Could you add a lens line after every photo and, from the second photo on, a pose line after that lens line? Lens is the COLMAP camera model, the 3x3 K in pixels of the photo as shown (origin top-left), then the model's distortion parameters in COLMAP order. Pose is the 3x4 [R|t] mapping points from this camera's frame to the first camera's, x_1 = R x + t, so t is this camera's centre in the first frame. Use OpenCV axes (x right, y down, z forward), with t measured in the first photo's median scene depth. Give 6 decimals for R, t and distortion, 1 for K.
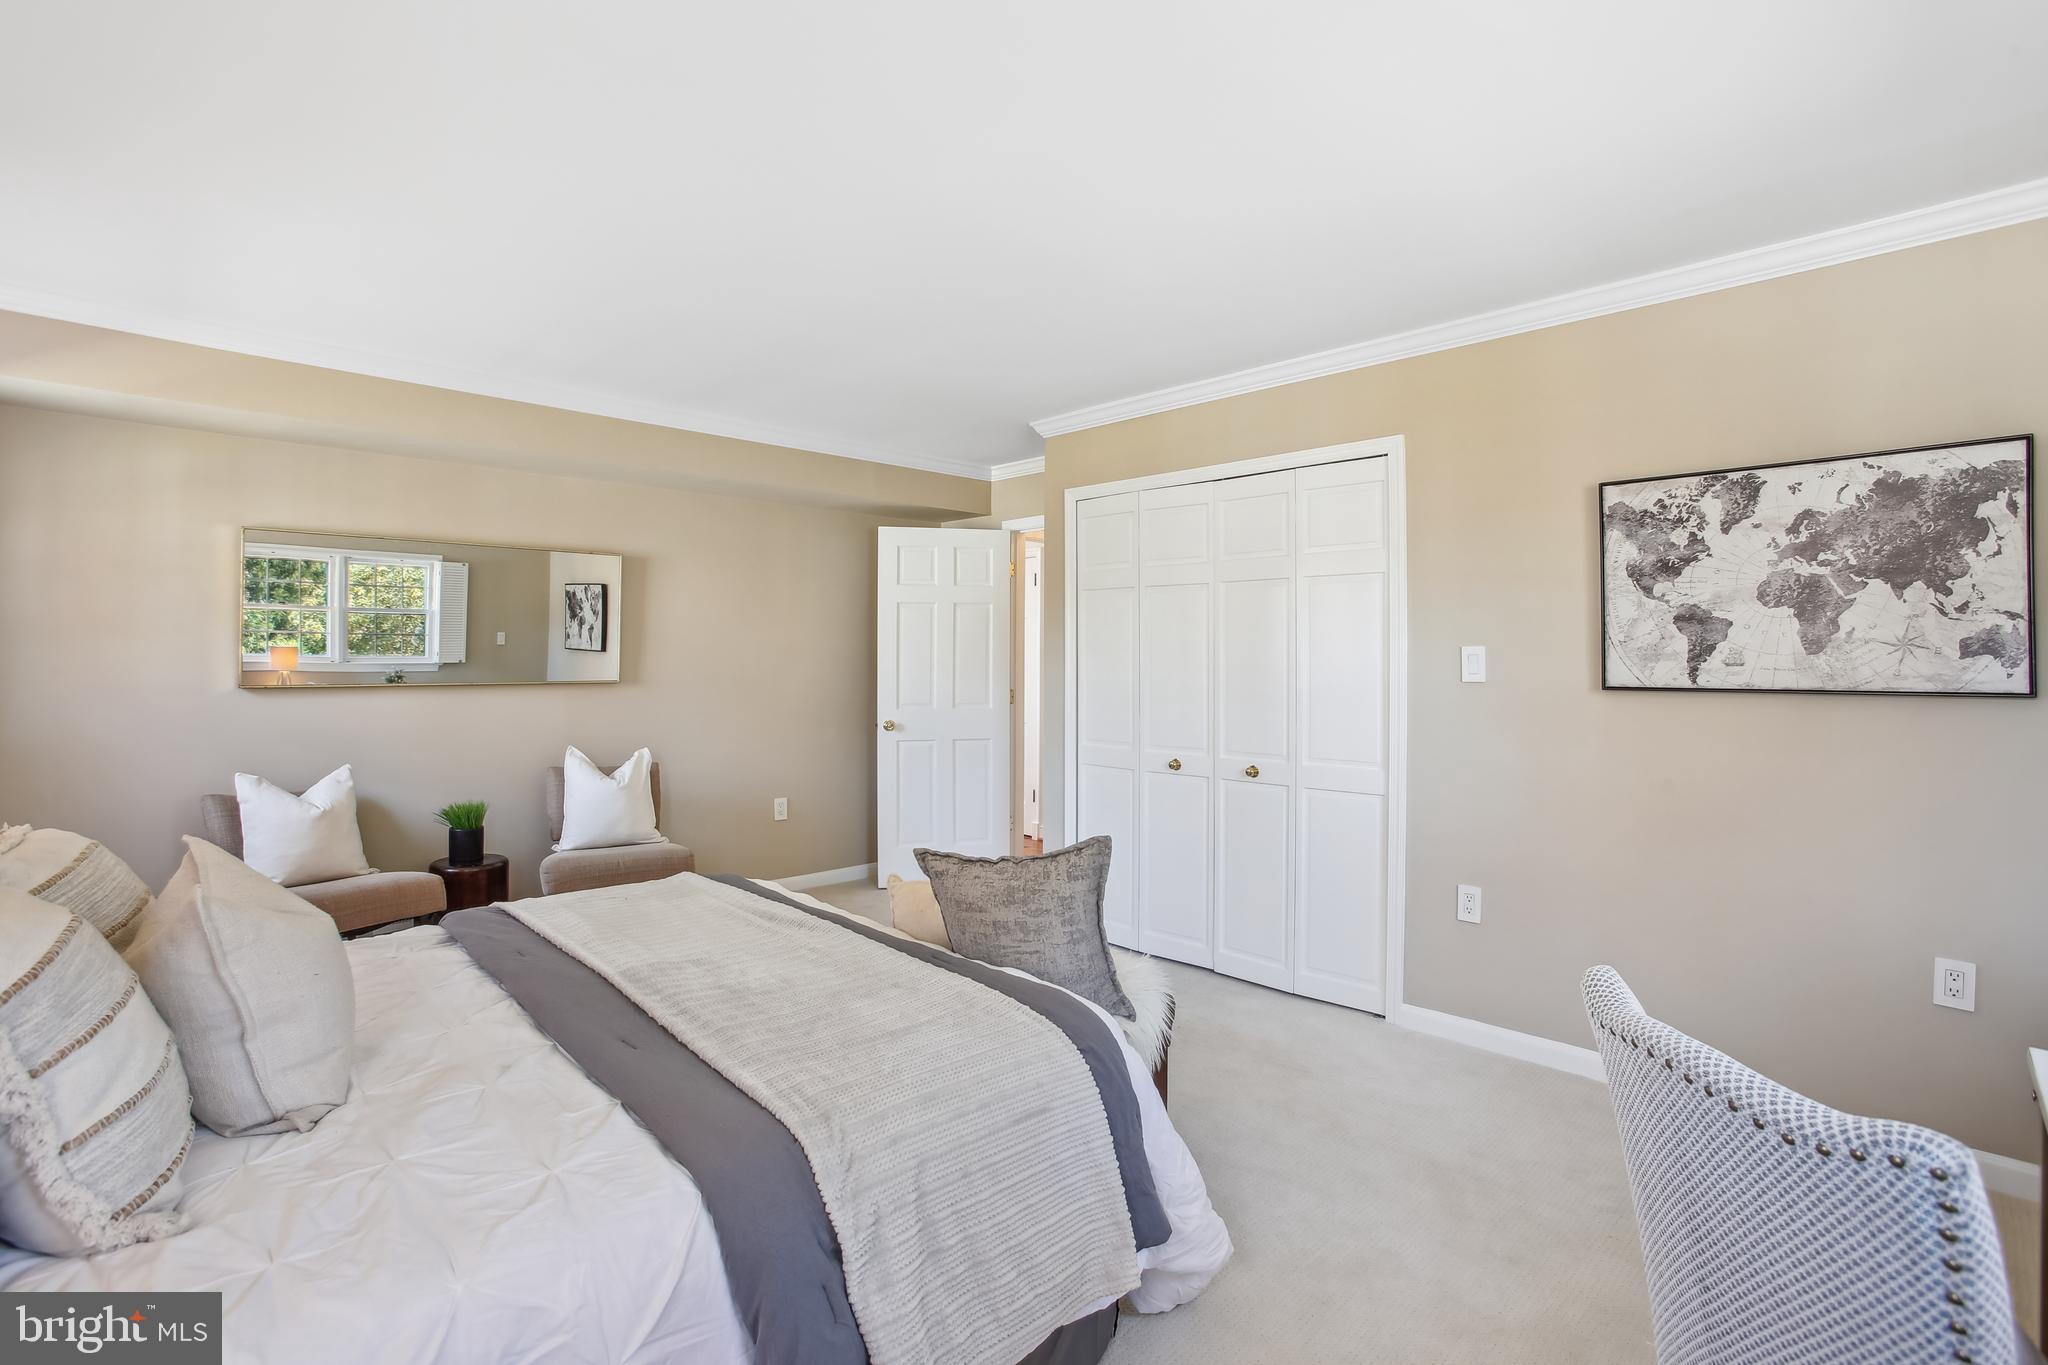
lens RADIAL K [[968.0, 0, 998.7], [0, 968.0, 646.0], [0, 0, 1]] dist [-0.031945, 0.014731]
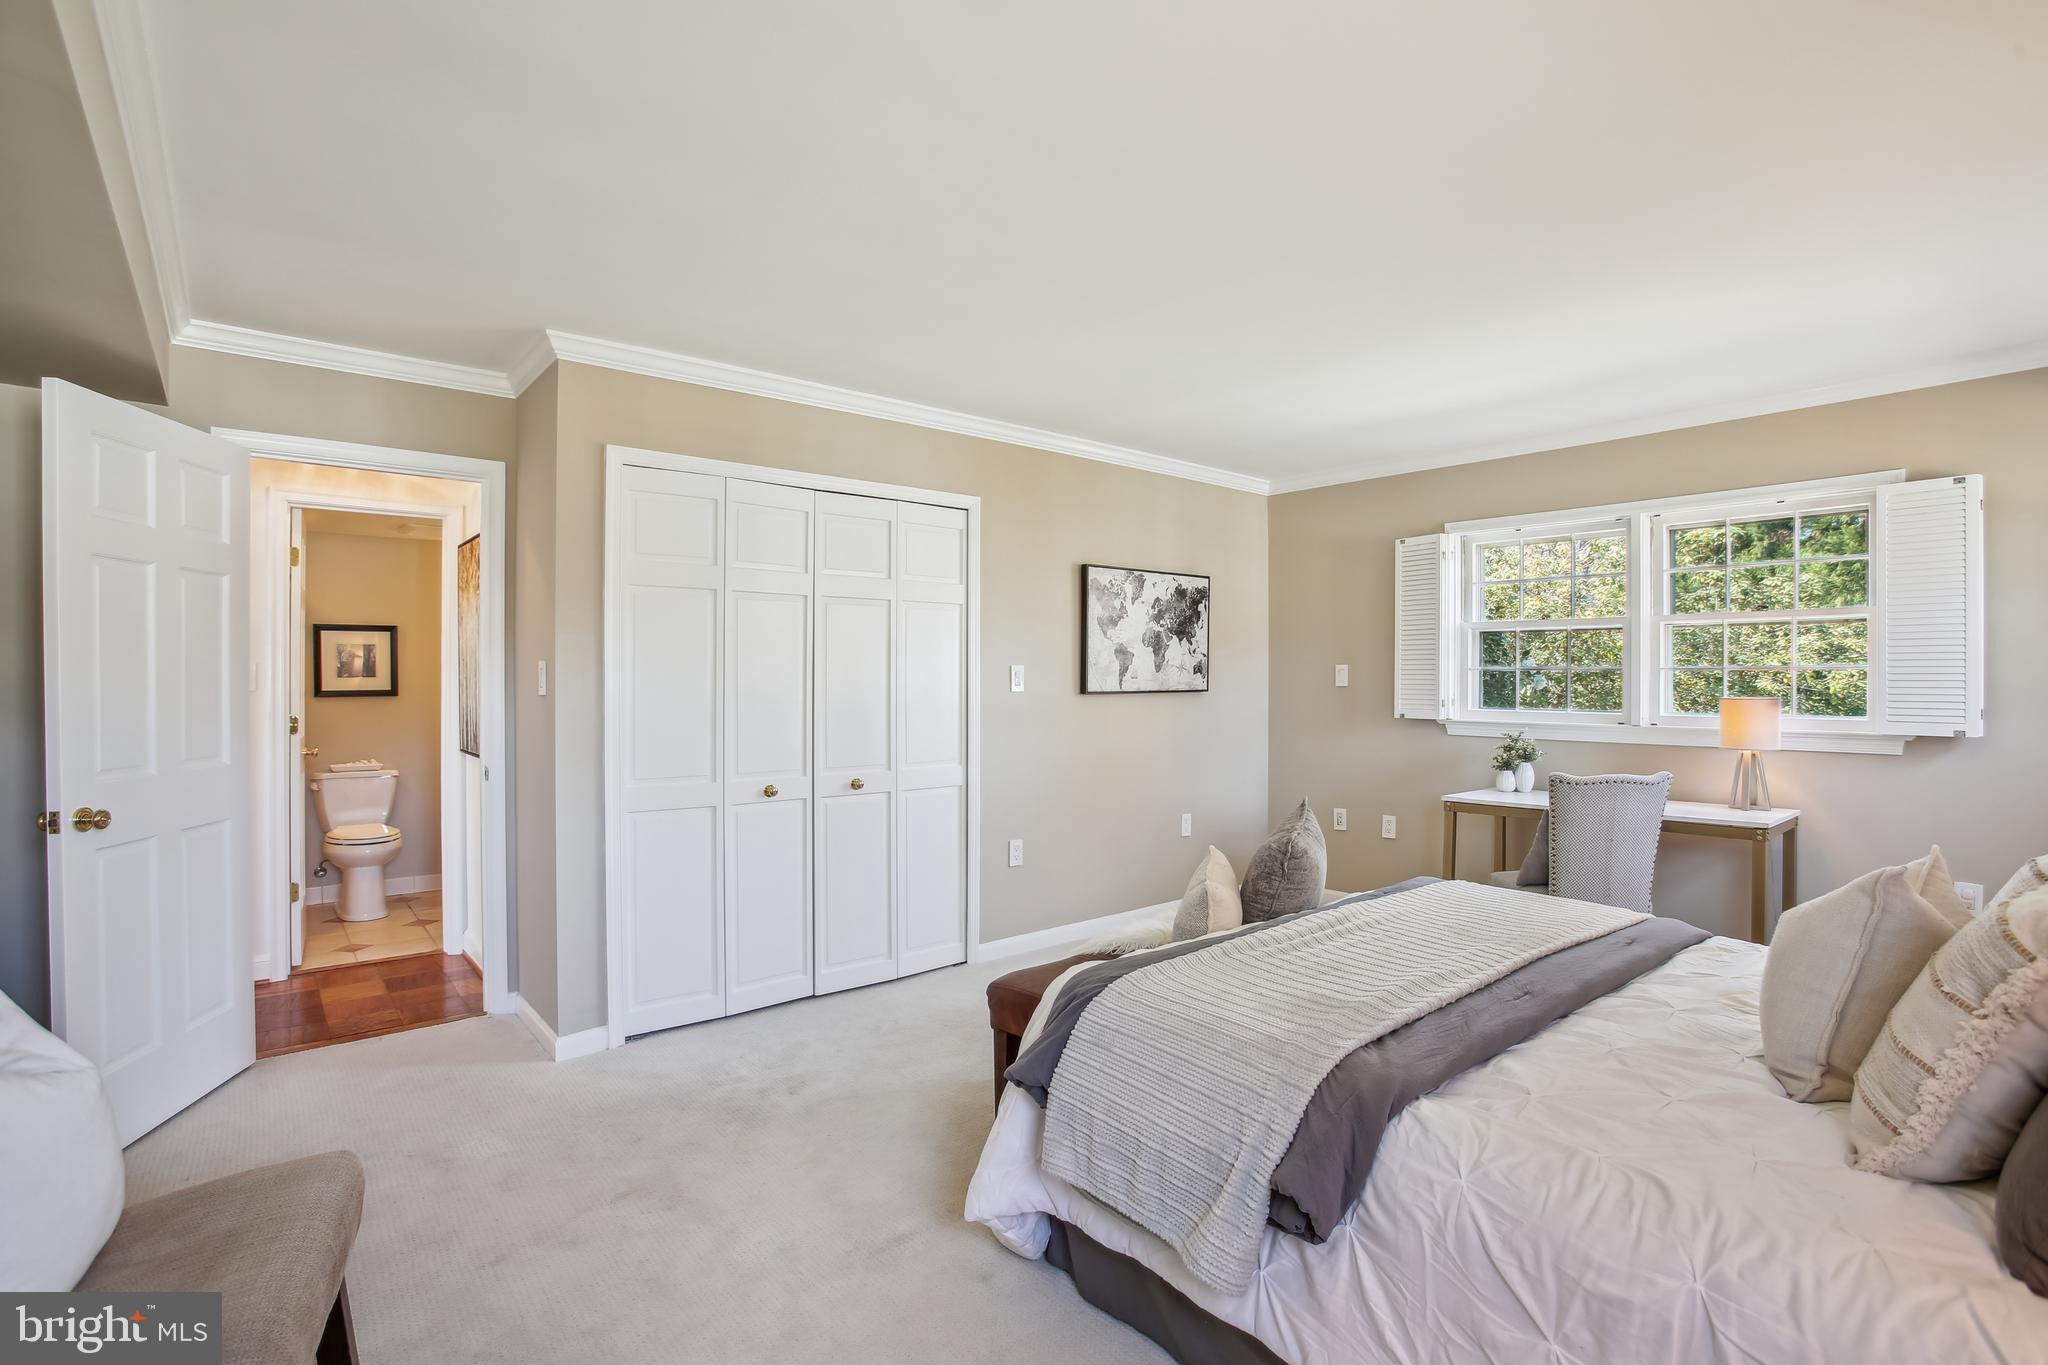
lens RADIAL K [[968.0, 0, 1018.3], [0, 968.0, 686.8], [0, 0, 1]] dist [-0.031945, 0.014731]
pose [[0.089340, -0.006038, 0.995983, -1.052378], [-0.008469, 0.999941, 0.006821, 0.025438], [-0.995965, -0.009044, 0.089283, 1.037896]]
